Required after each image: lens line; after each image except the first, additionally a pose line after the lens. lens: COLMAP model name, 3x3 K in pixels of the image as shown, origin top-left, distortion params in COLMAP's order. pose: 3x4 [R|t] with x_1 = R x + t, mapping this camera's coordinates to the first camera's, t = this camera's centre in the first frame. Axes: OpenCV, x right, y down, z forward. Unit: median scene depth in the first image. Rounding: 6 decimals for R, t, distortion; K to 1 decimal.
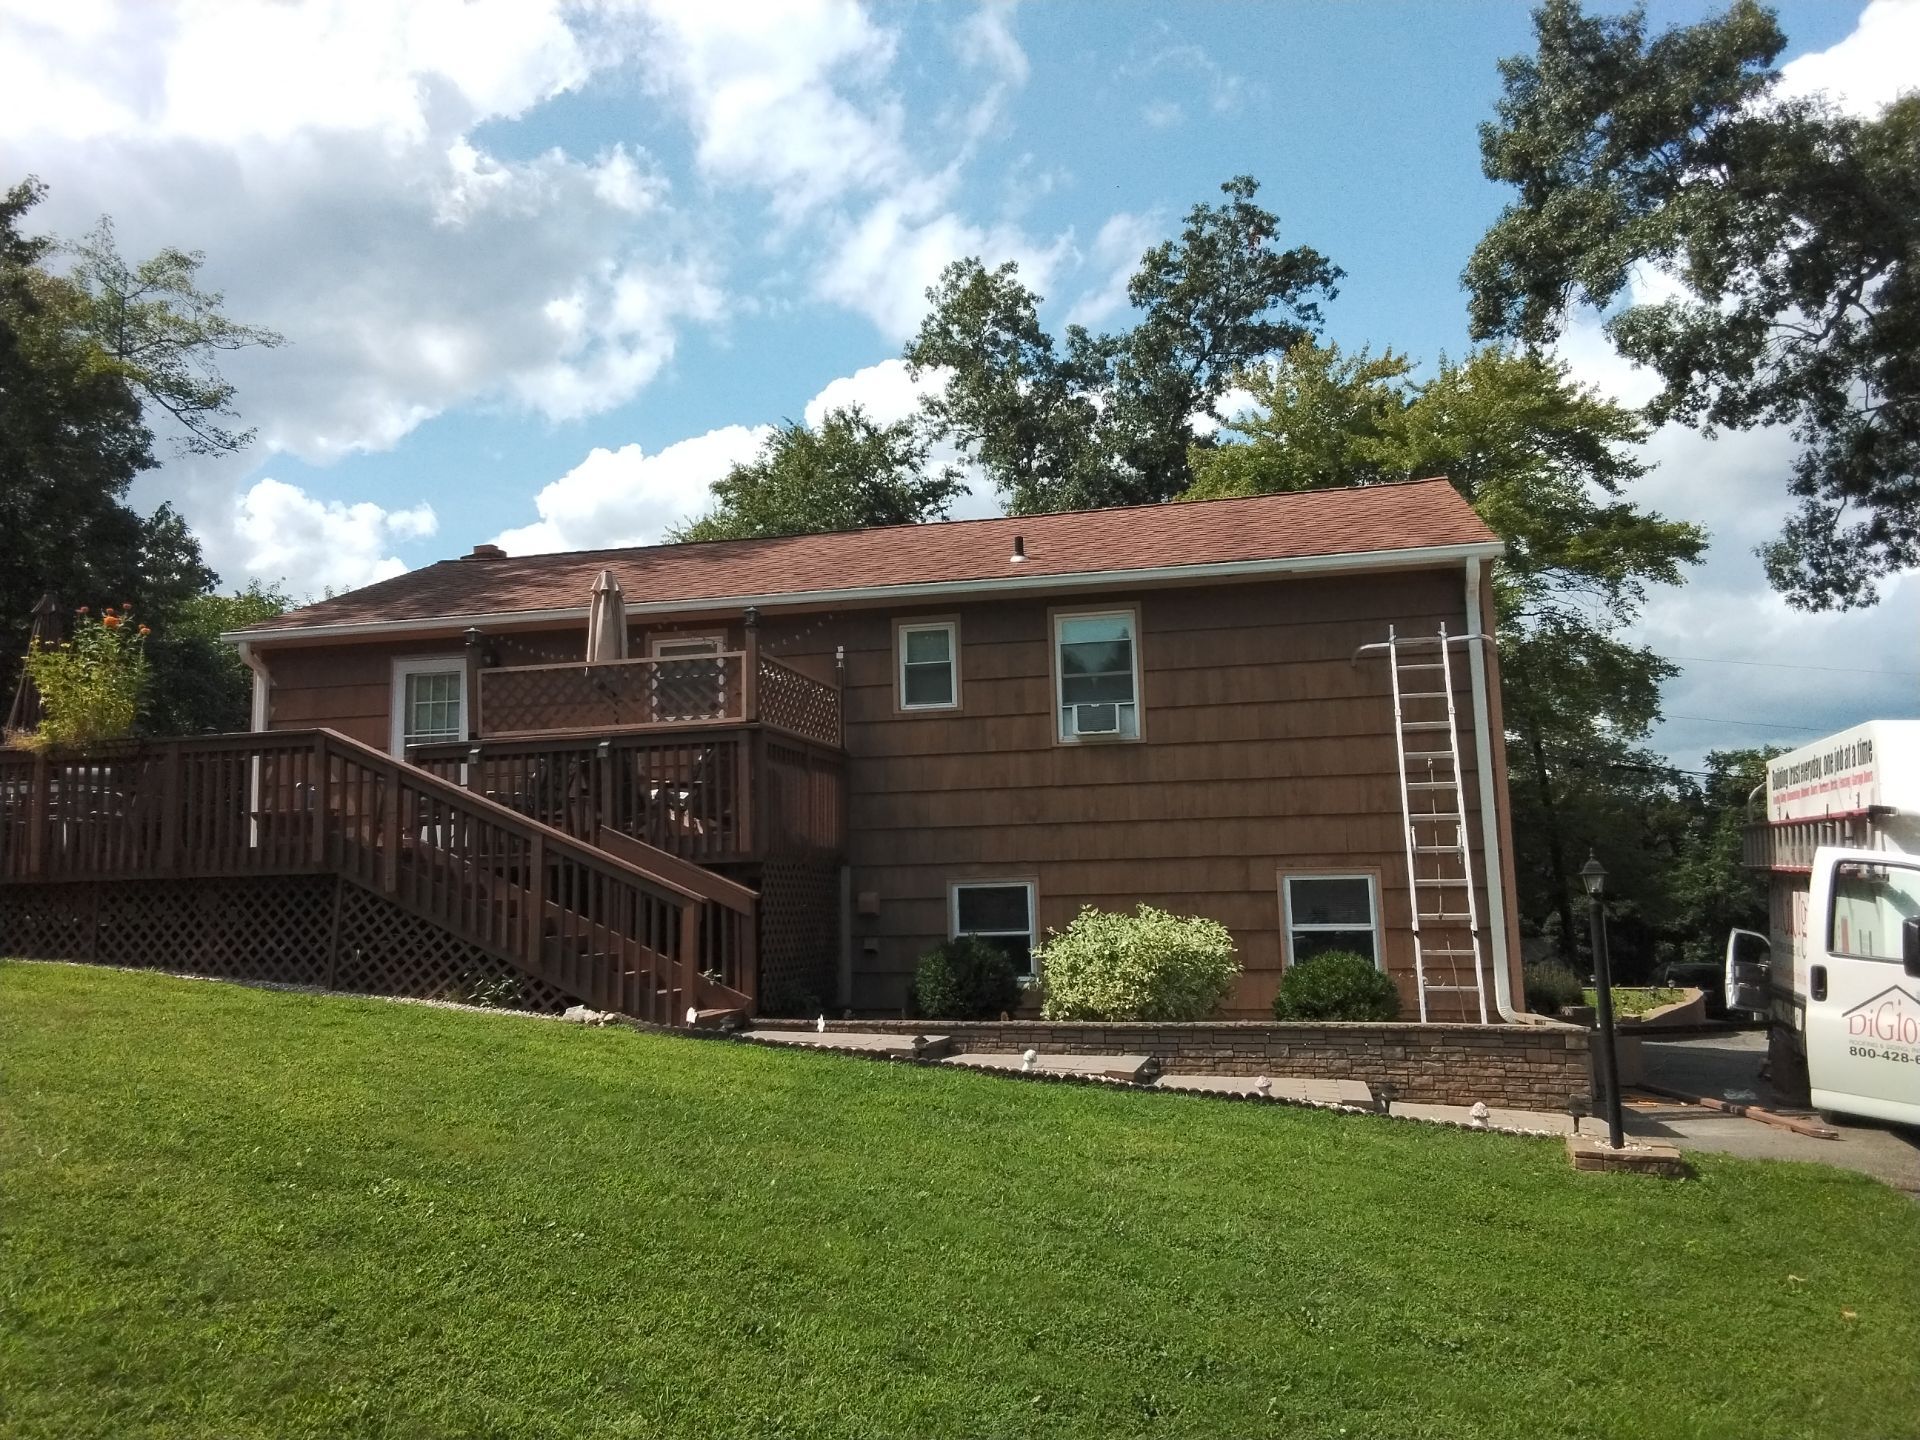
lens RADIAL K [[1544.0, 0, 956.6], [0, 1544.0, 711.4], [0, 0, 1]] dist [0.039954, -0.062474]
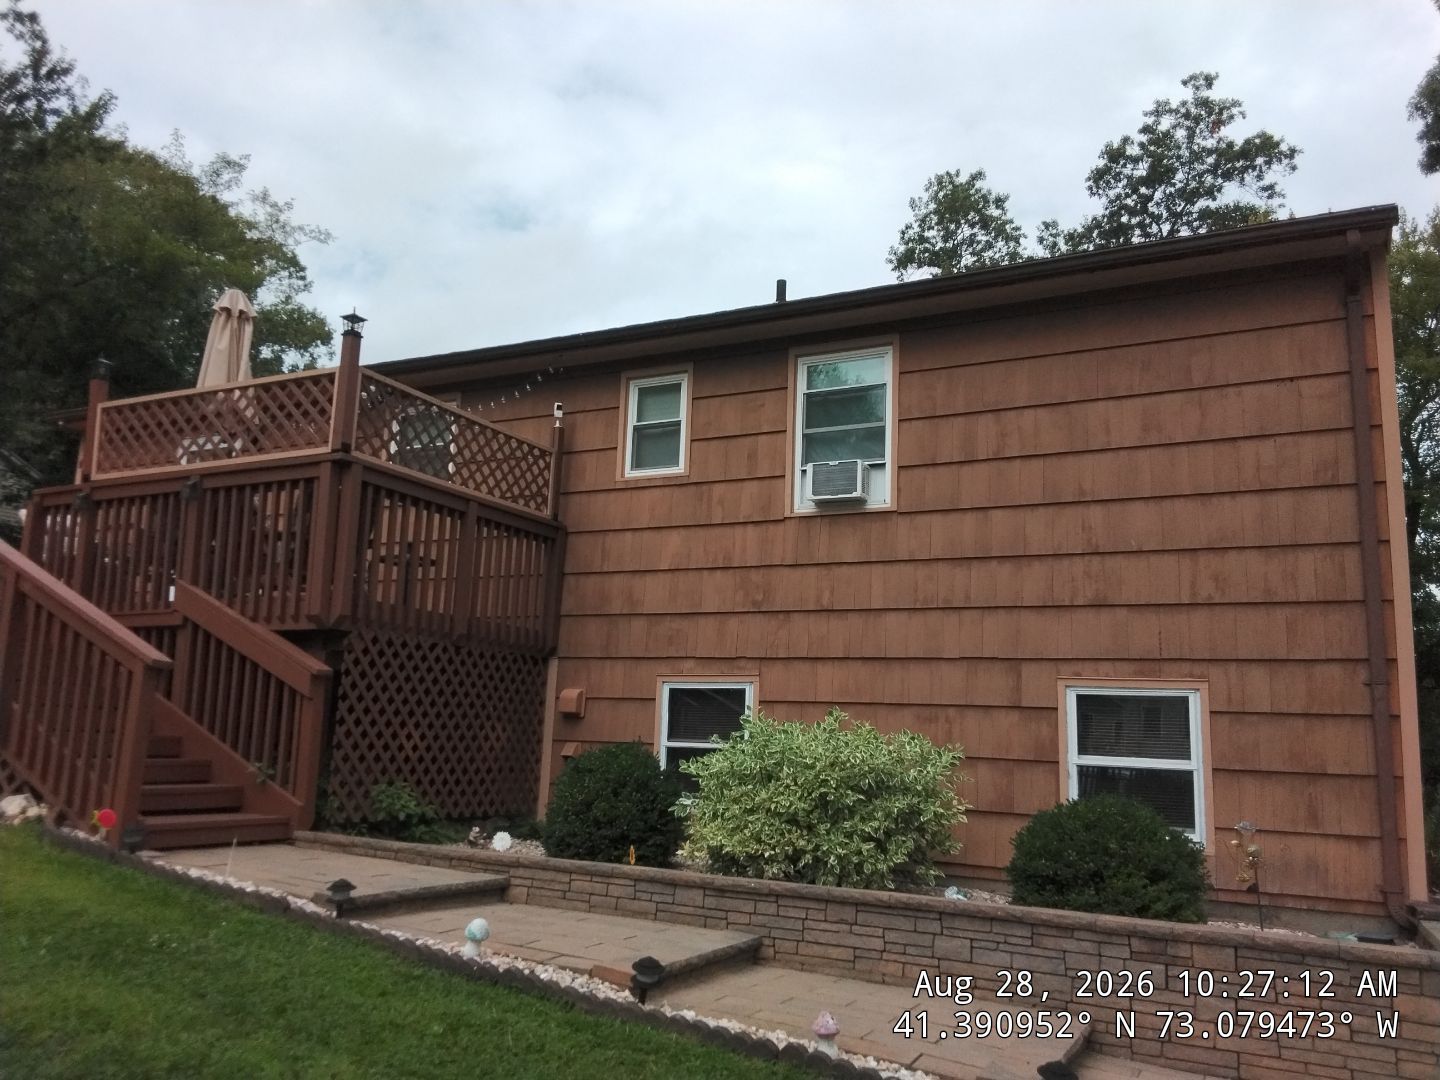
lens RADIAL K [[1158.0, 0, 719.4], [0, 1158.0, 551.1], [0, 0, 1]] dist [0.039954, -0.062474]
pose [[0.968731, 0.017278, -0.247512, 0.177027], [-0.027342, 0.998931, -0.037283, 0.063612], [0.246603, 0.042884, 0.968167, 0.405464]]
